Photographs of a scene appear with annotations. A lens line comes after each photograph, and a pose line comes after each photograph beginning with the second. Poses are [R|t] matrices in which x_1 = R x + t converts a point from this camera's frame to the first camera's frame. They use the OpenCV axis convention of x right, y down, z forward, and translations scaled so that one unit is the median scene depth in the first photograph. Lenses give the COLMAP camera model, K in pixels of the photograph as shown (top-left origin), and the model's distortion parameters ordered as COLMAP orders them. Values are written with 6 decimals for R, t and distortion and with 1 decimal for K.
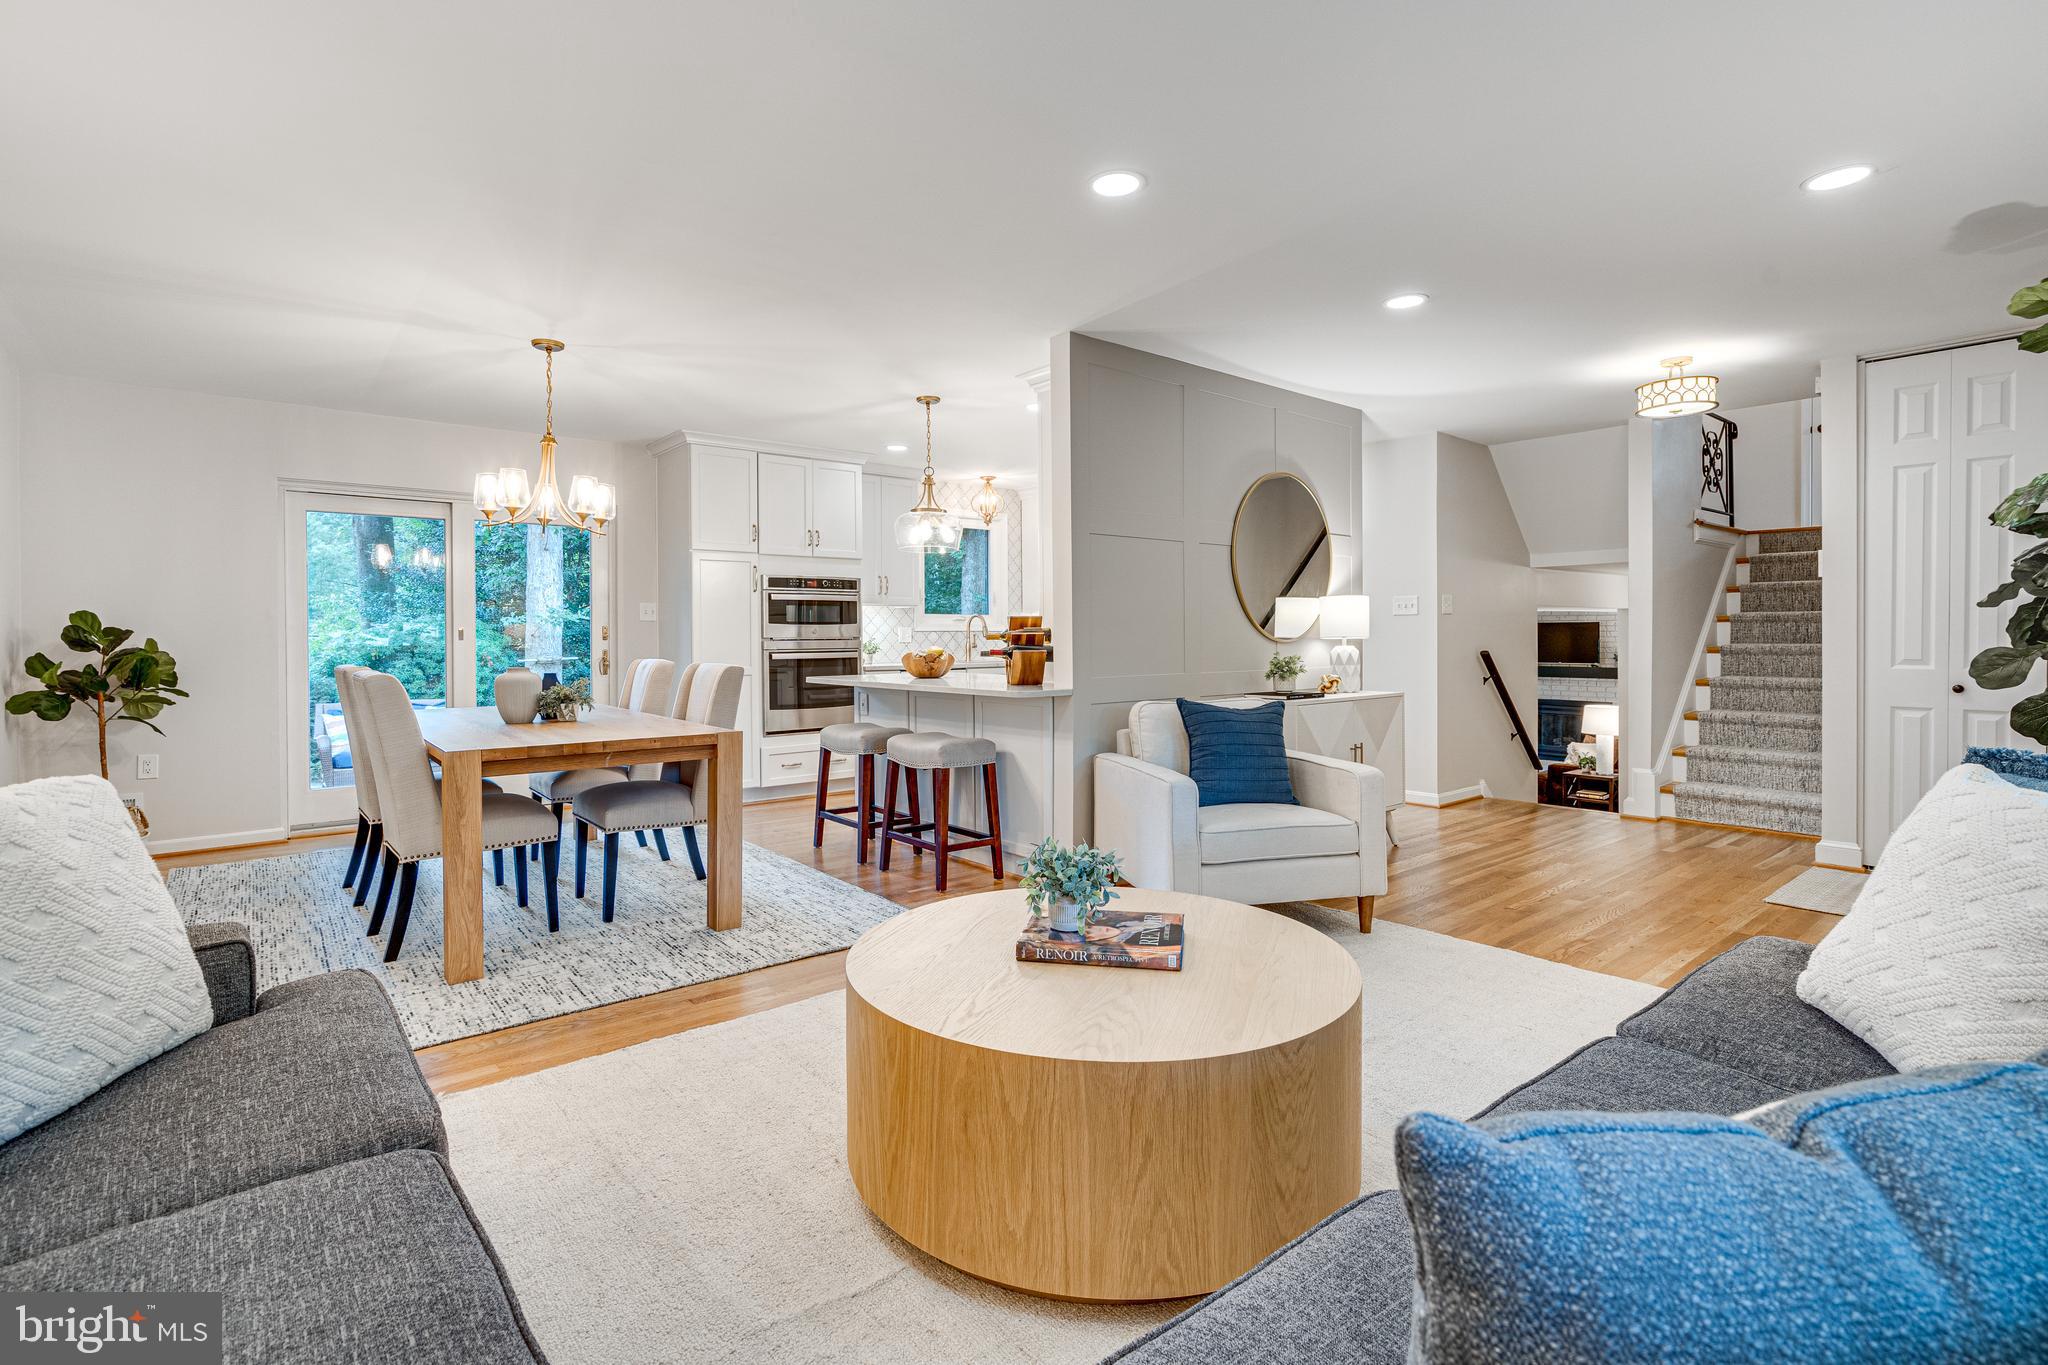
lens RADIAL K [[940.9, 0, 1009.5], [0, 940.9, 648.6], [0, 0, 1]] dist [-0.006031, 0.001231]
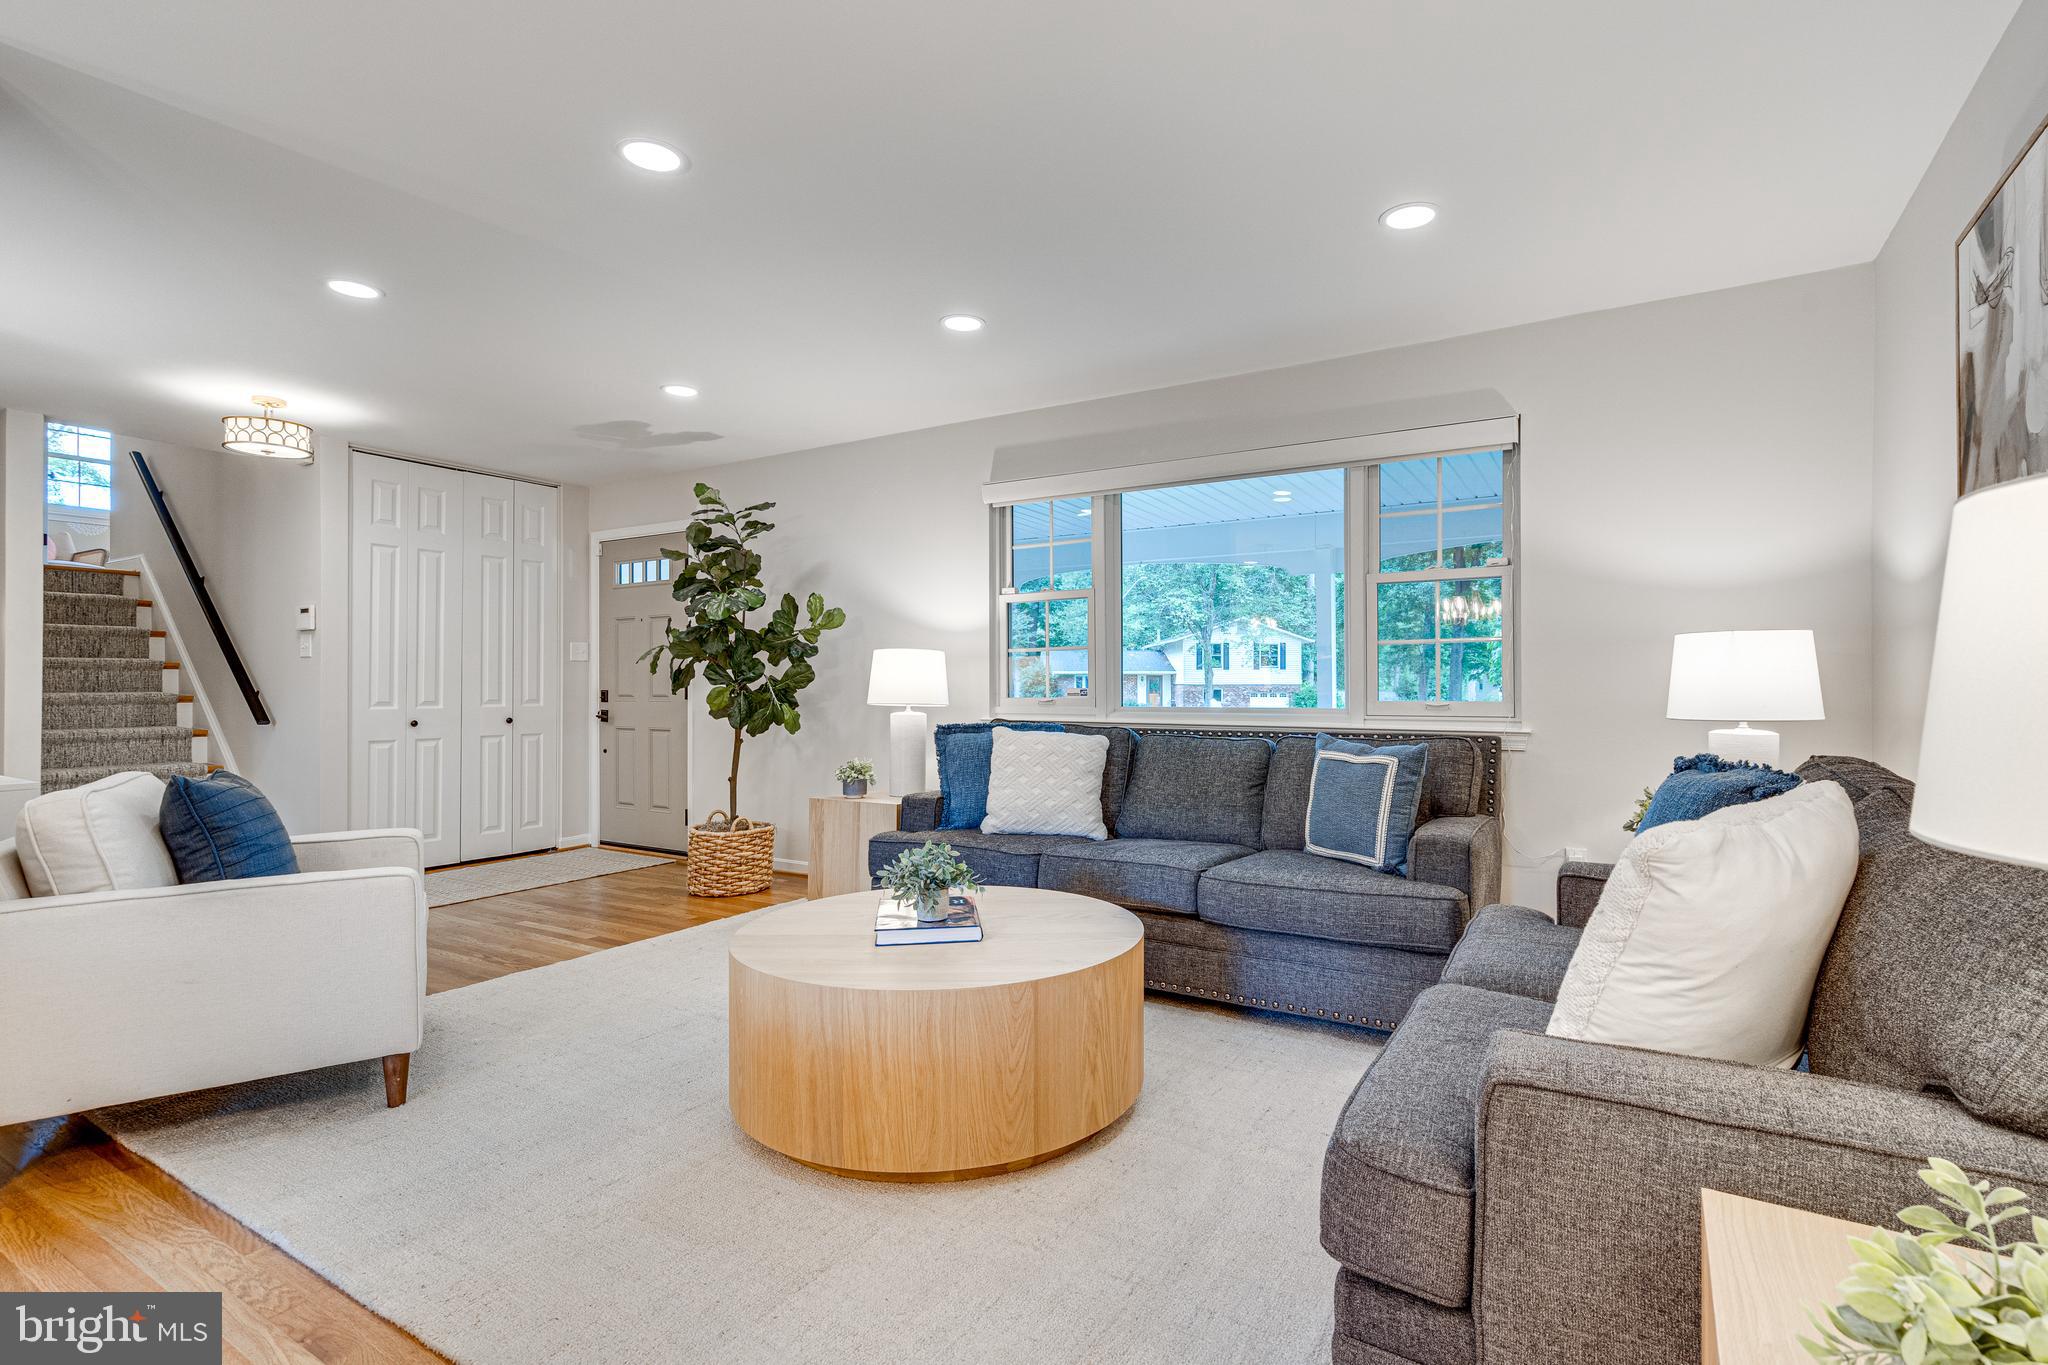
lens RADIAL K [[946.3, 0, 1060.2], [0, 946.3, 688.3], [0, 0, 1]] dist [-0.007855, 0.004115]
pose [[-0.338496, 0.001963, 0.940966, -0.380998], [0.015910, 0.999867, 0.003637, 0.002516], [-0.940833, 0.016202, -0.338482, 0.435397]]
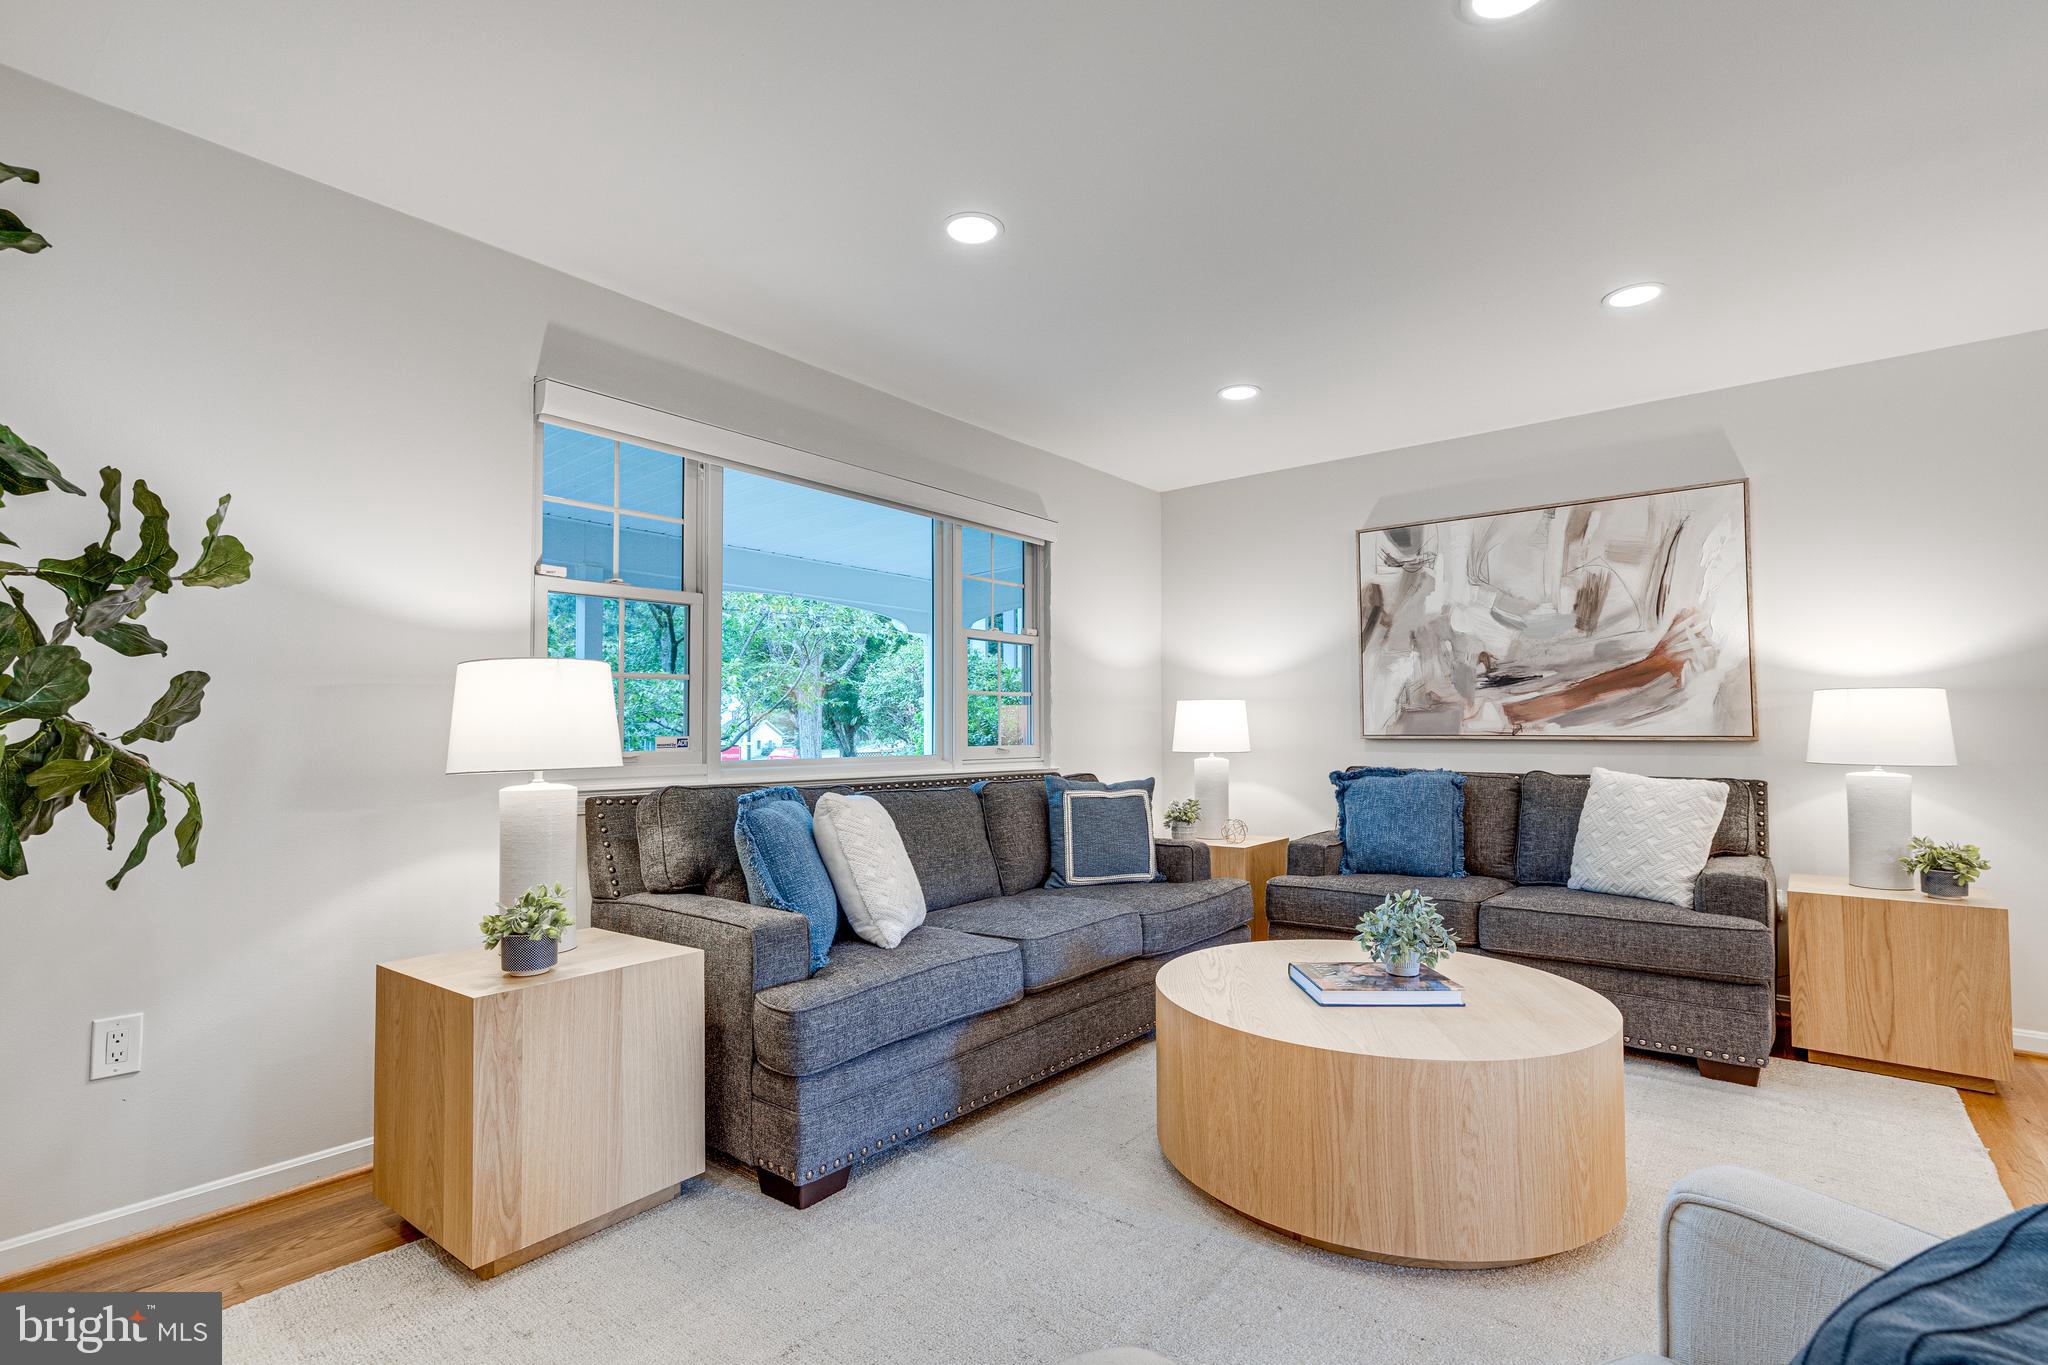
lens RADIAL K [[946.3, 0, 1022.8], [0, 946.3, 697.6], [0, 0, 1]] dist [-0.007855, 0.004115]
pose [[-0.981224, -0.001448, -0.192867, 0.297202], [0.002755, 0.999765, -0.021524, -0.003731], [0.192853, -0.021652, -0.980989, 0.721935]]
